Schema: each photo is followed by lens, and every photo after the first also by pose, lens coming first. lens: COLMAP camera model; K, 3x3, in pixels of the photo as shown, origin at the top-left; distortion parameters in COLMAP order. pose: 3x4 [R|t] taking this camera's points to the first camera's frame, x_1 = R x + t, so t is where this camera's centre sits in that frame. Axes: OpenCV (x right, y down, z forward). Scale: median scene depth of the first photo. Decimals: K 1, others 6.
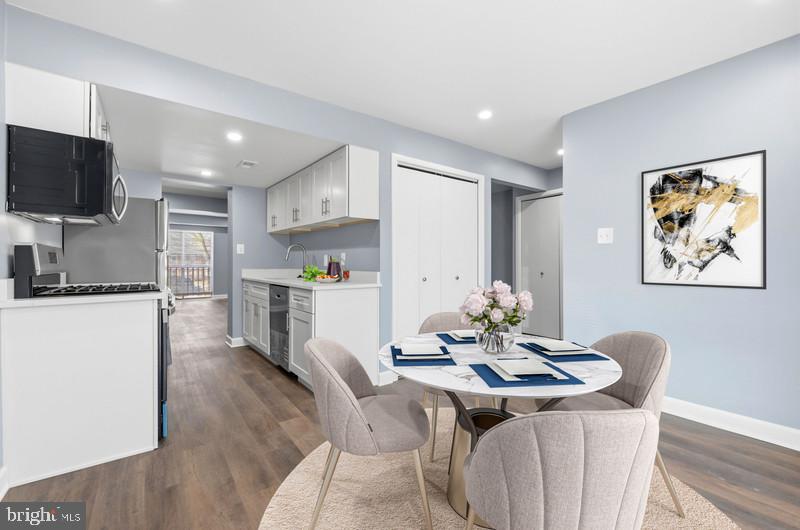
lens RADIAL K [[341.3, 0, 400.8], [0, 341.3, 260.6], [0, 0, 1]] dist [0.000755, 0.000177]
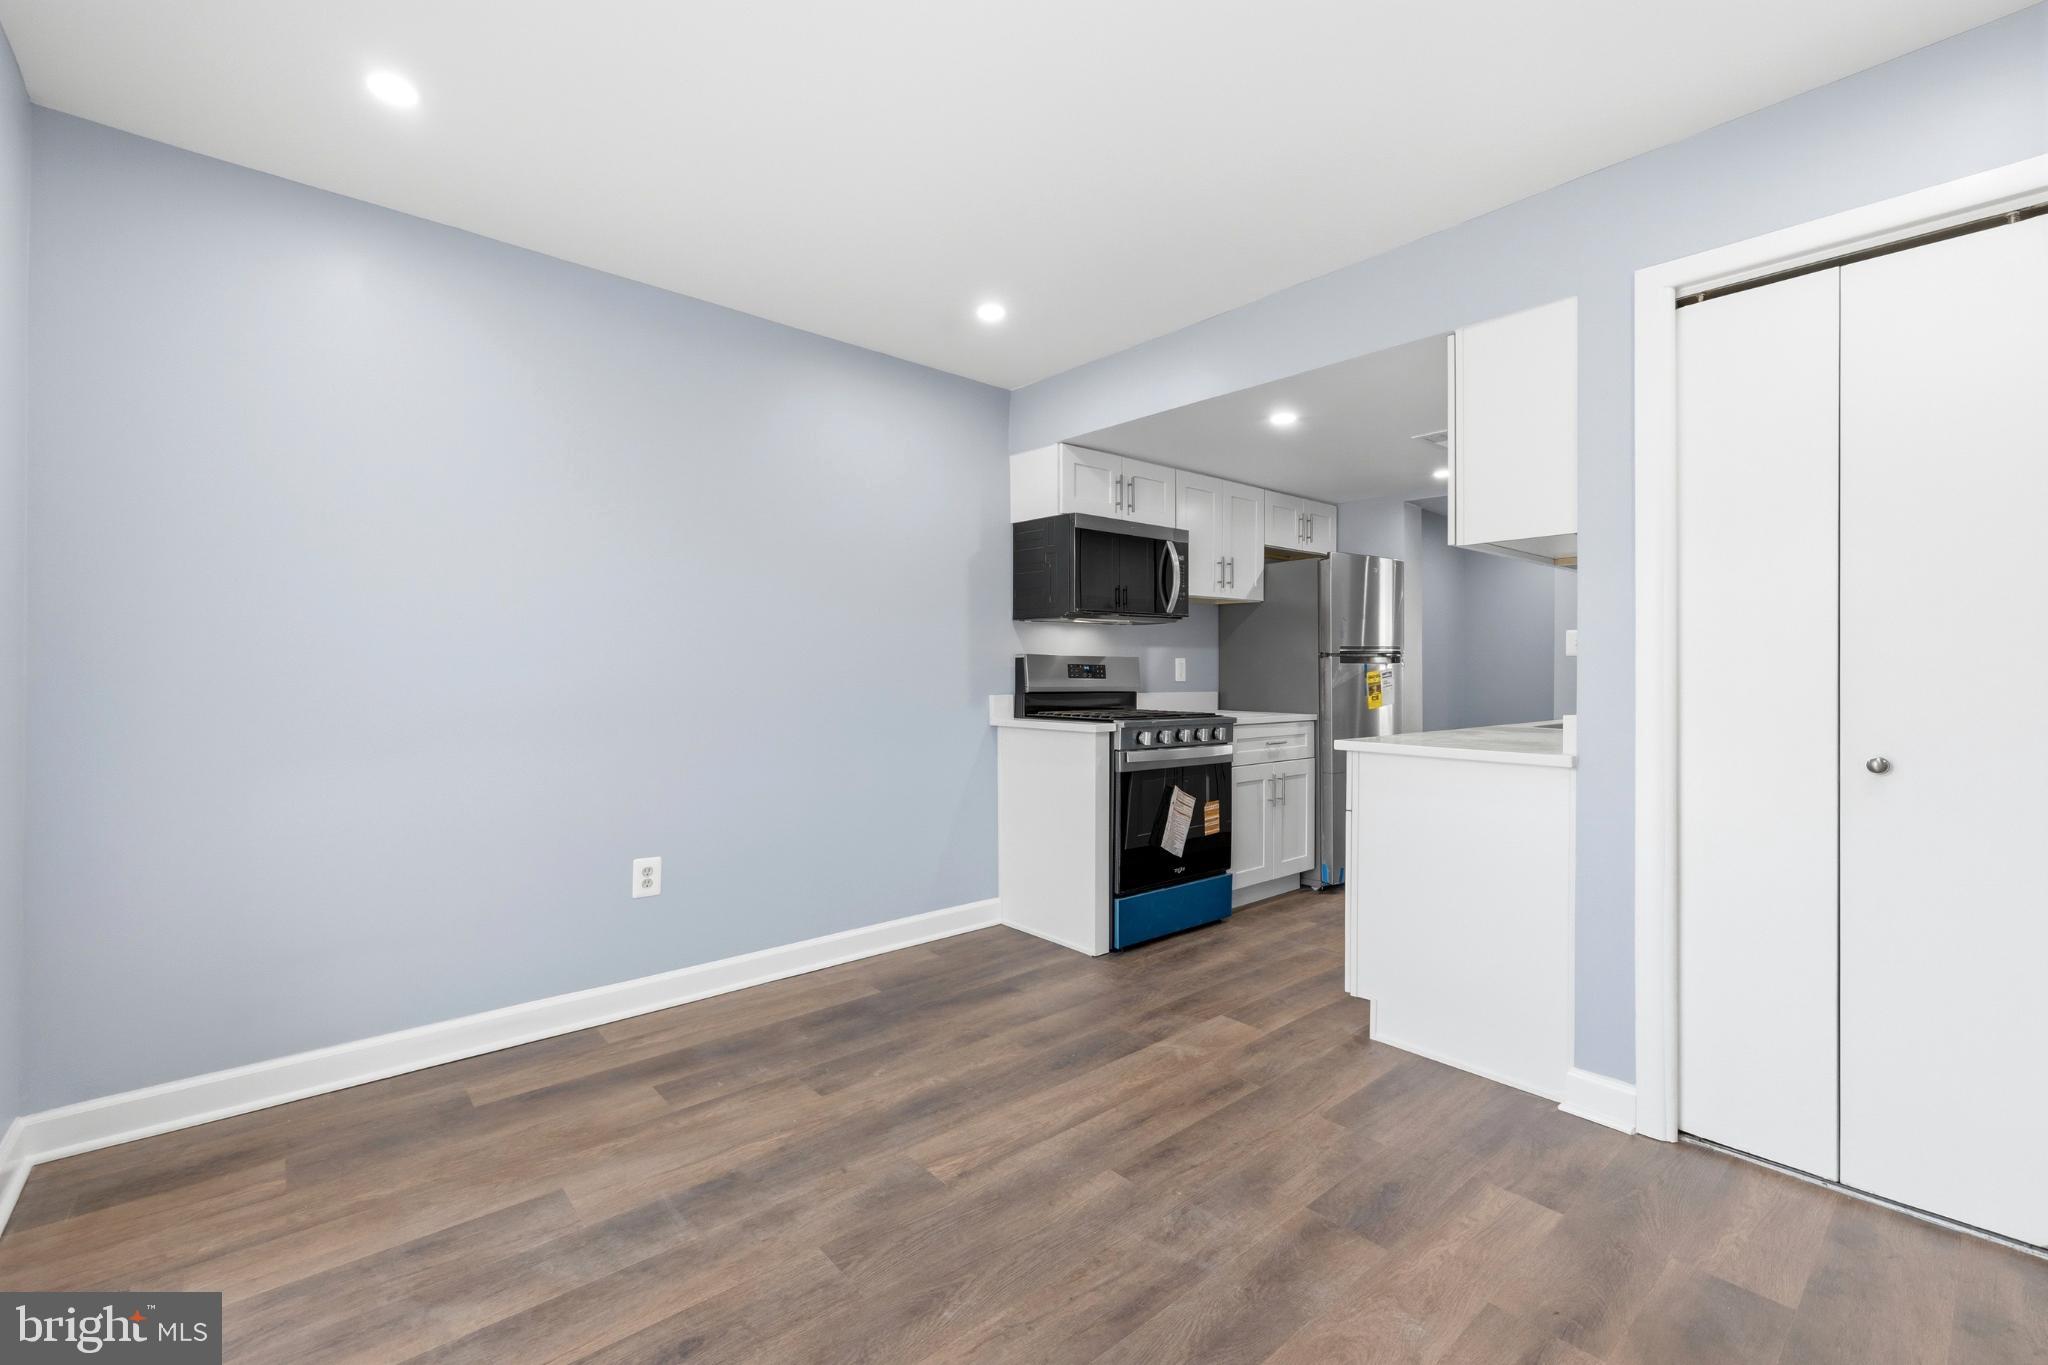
lens RADIAL K [[873.6, 0, 1022.7], [0, 873.6, 675.9], [0, 0, 1]] dist [0.000755, 0.000177]
pose [[0.062118, 0.005377, -0.998054, 0.862485], [0.001161, 0.999984, 0.005460, -0.007604], [0.998068, -0.001498, 0.062111, 0.660858]]
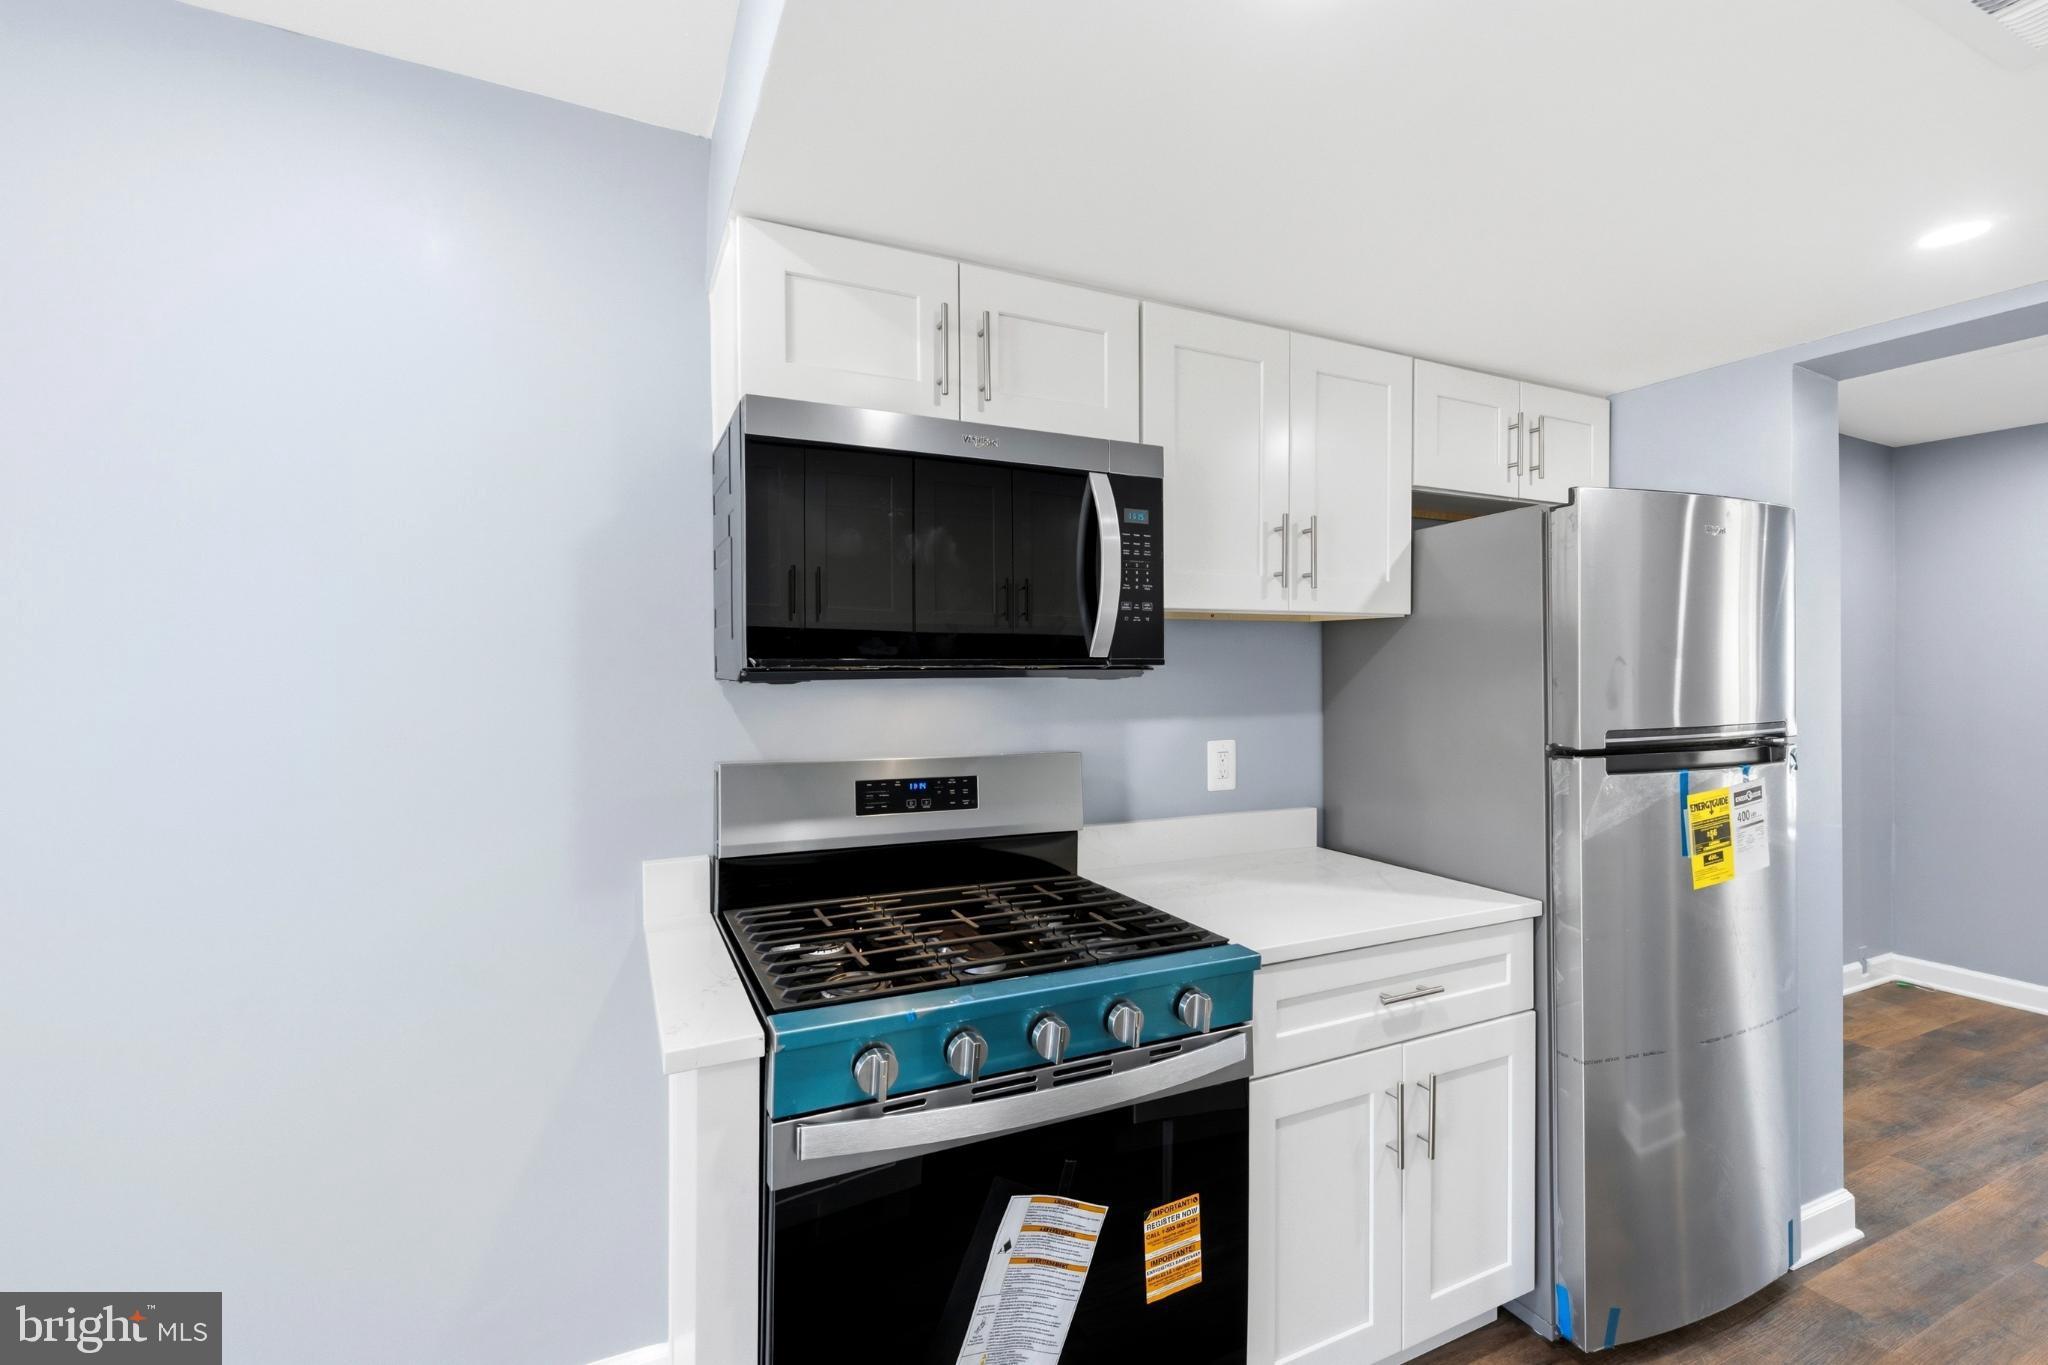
lens RADIAL K [[873.6, 0, 1024.0], [0, 873.6, 679.7], [0, 0, 1]] dist [0.000755, 0.000177]
pose [[-0.208030, 0.005011, -0.978110, -0.191080], [0.003418, 0.999984, 0.004397, -0.109887], [0.978117, -0.002428, -0.208044, 1.150282]]
